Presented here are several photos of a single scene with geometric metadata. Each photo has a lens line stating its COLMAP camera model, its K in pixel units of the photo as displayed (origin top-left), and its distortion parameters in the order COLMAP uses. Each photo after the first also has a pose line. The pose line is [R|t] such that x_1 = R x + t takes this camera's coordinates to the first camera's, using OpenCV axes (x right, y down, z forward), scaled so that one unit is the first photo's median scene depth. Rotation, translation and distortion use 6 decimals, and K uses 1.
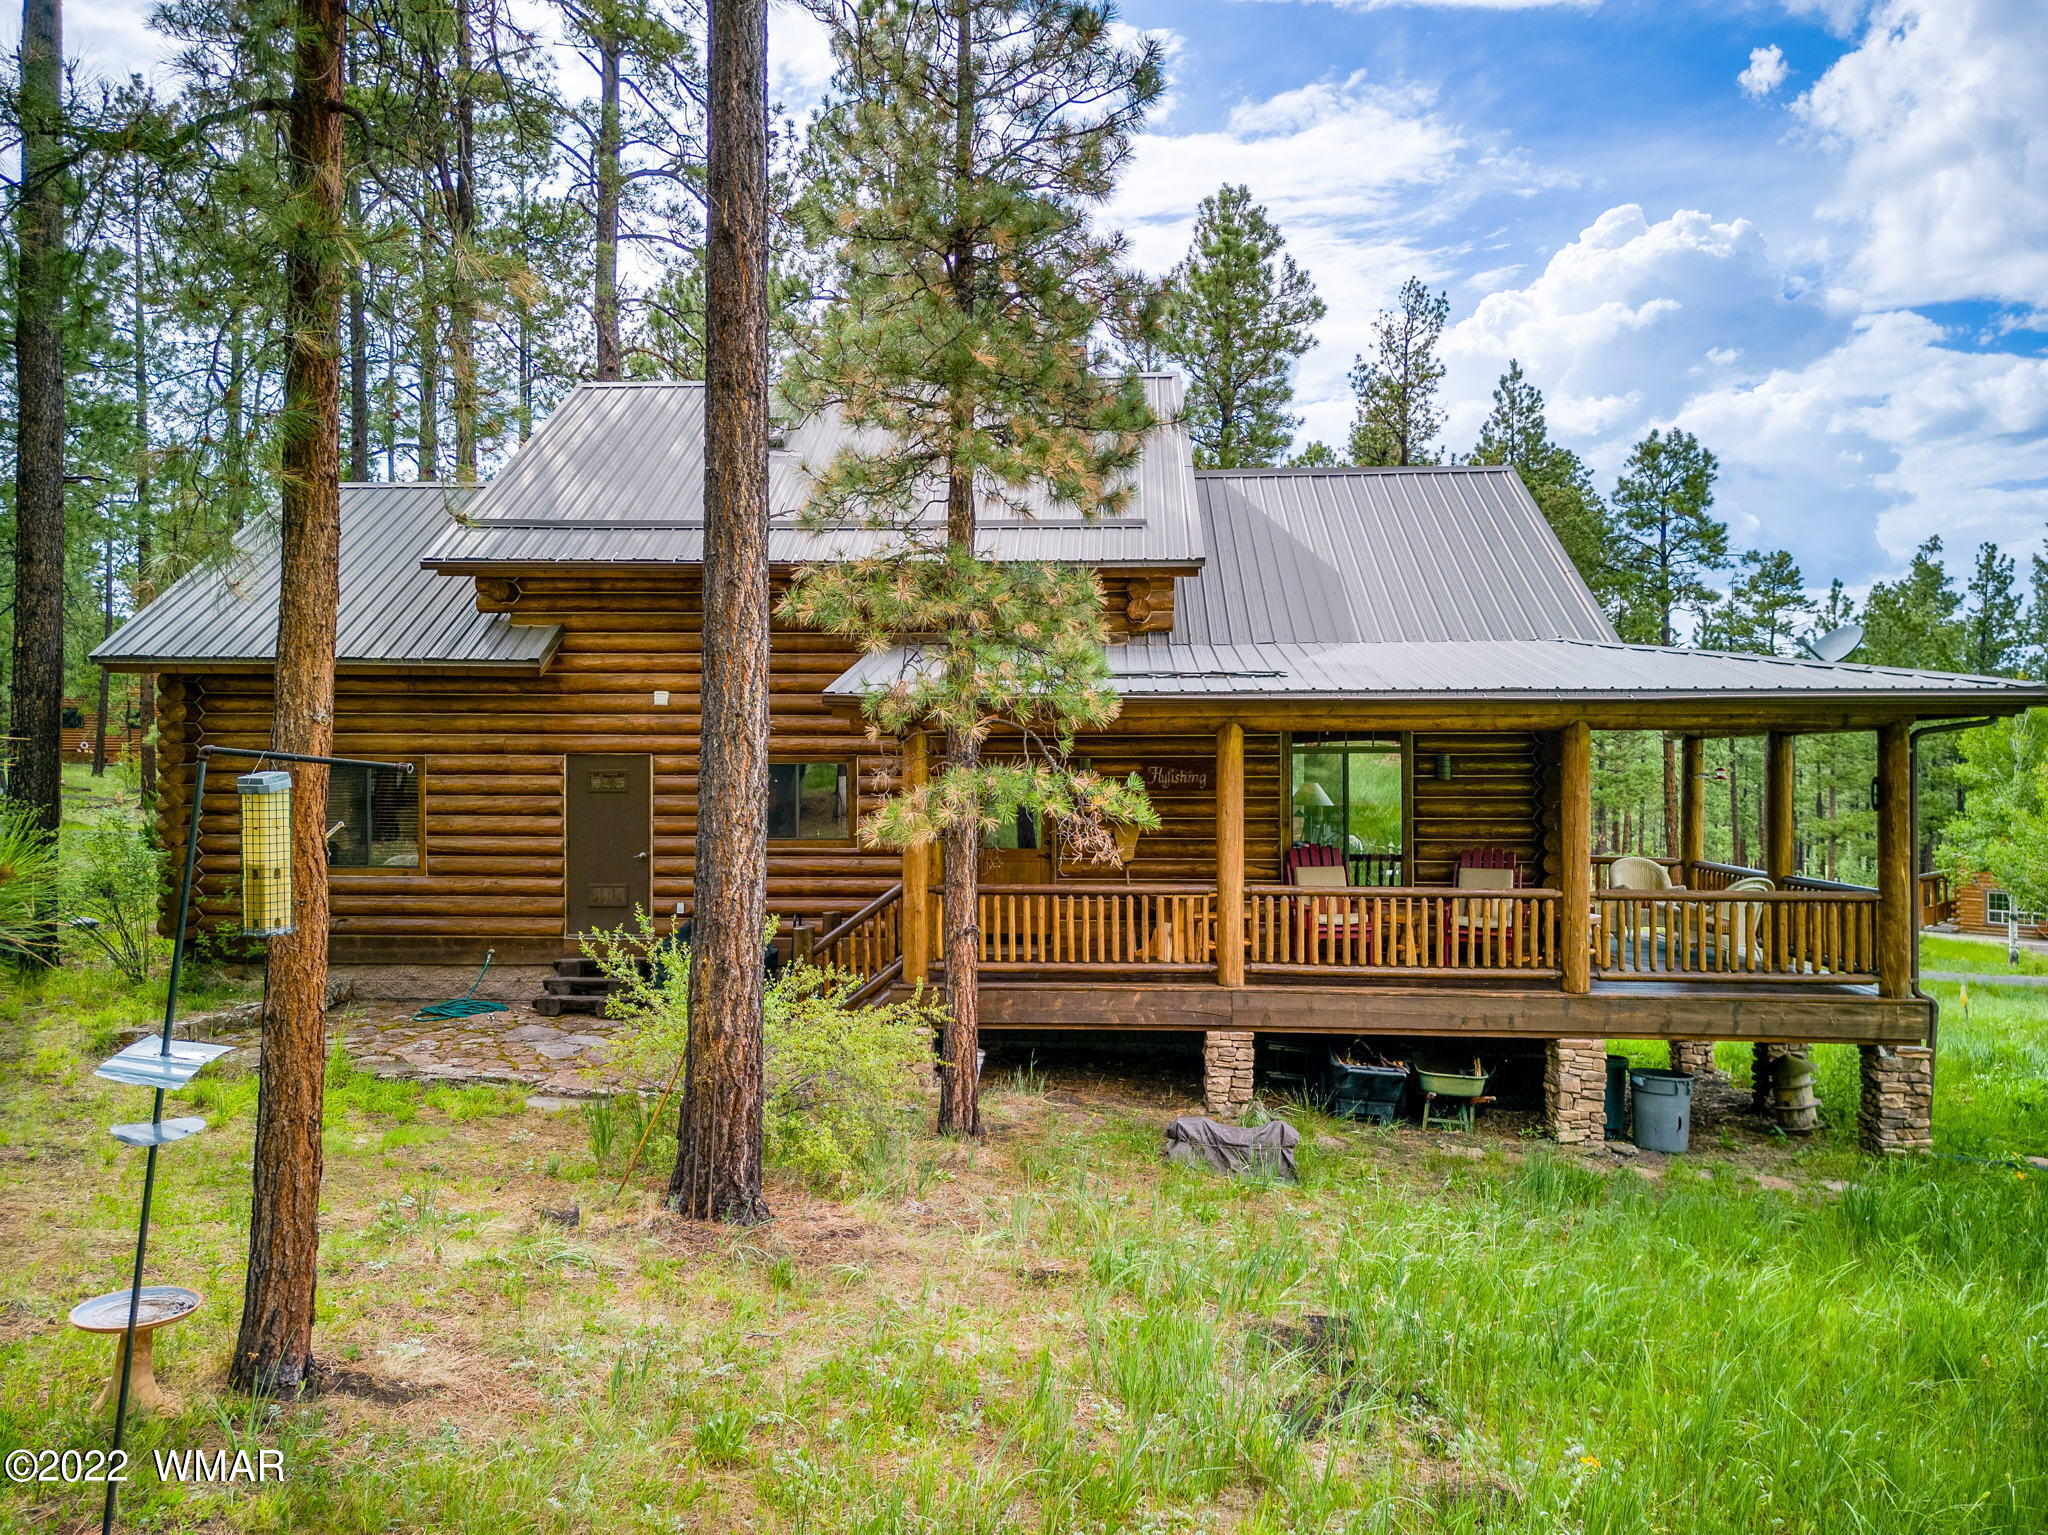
lens RADIAL K [[1440.3, 0, 1024.0], [0, 1440.3, 767.5], [0, 0, 1]] dist [0.005379, -0.002771]
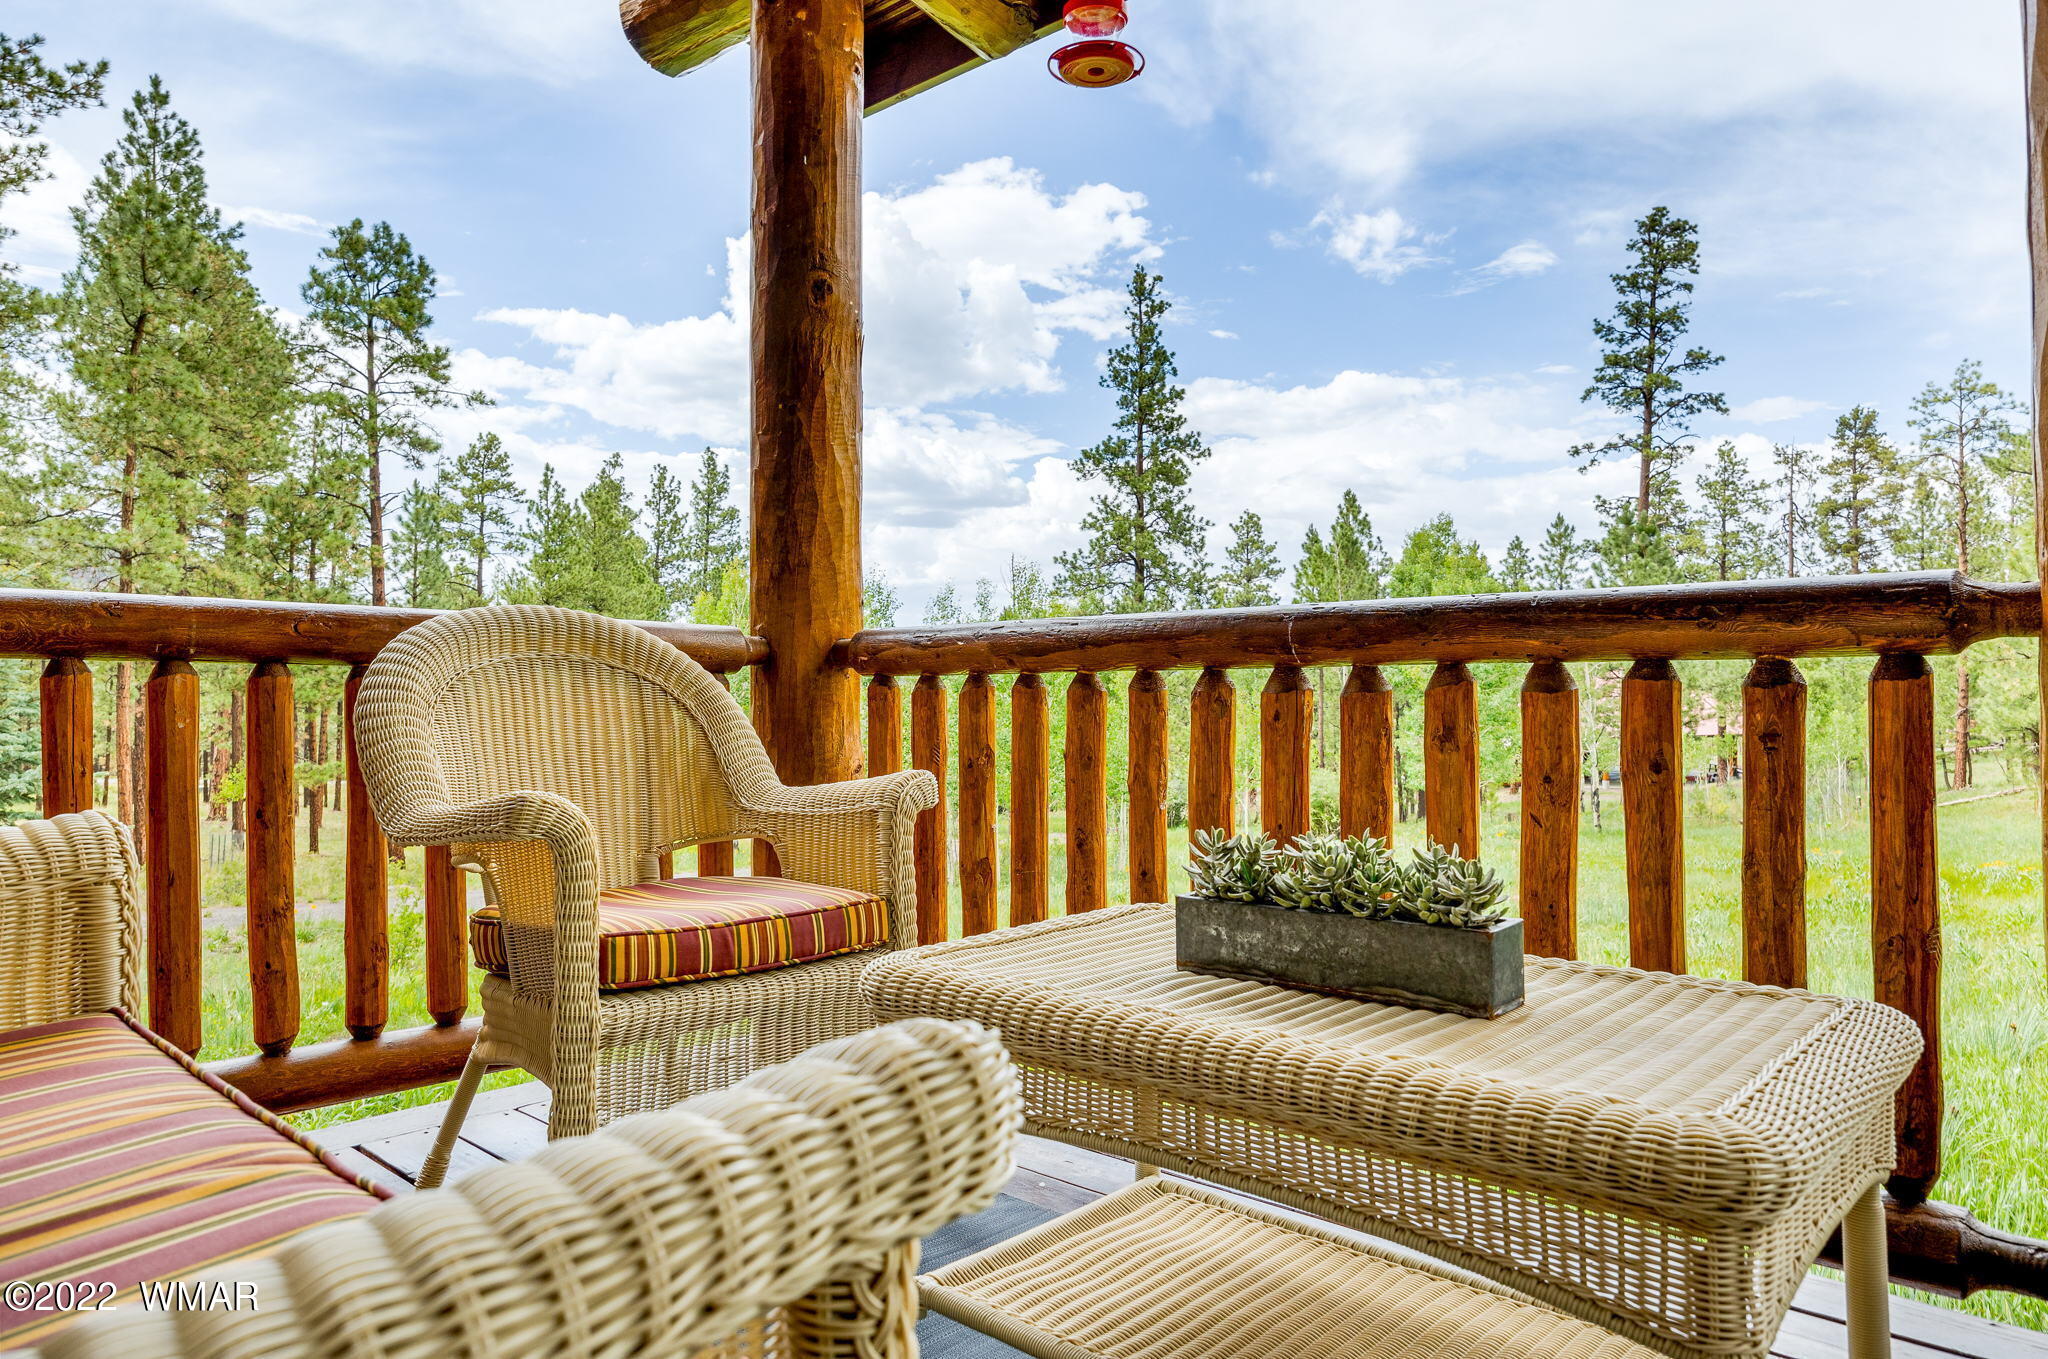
lens RADIAL K [[1398.7, 0, 1024.0], [0, 1398.7, 679.5], [0, 0, 1]] dist [-0.000681, 0.003480]
pose [[0.649726, -0.006698, 0.760139, 0.090826], [0.008887, 0.999960, 0.001214, 0.017800], [-0.760117, 0.005967, 0.649759, 0.226357]]
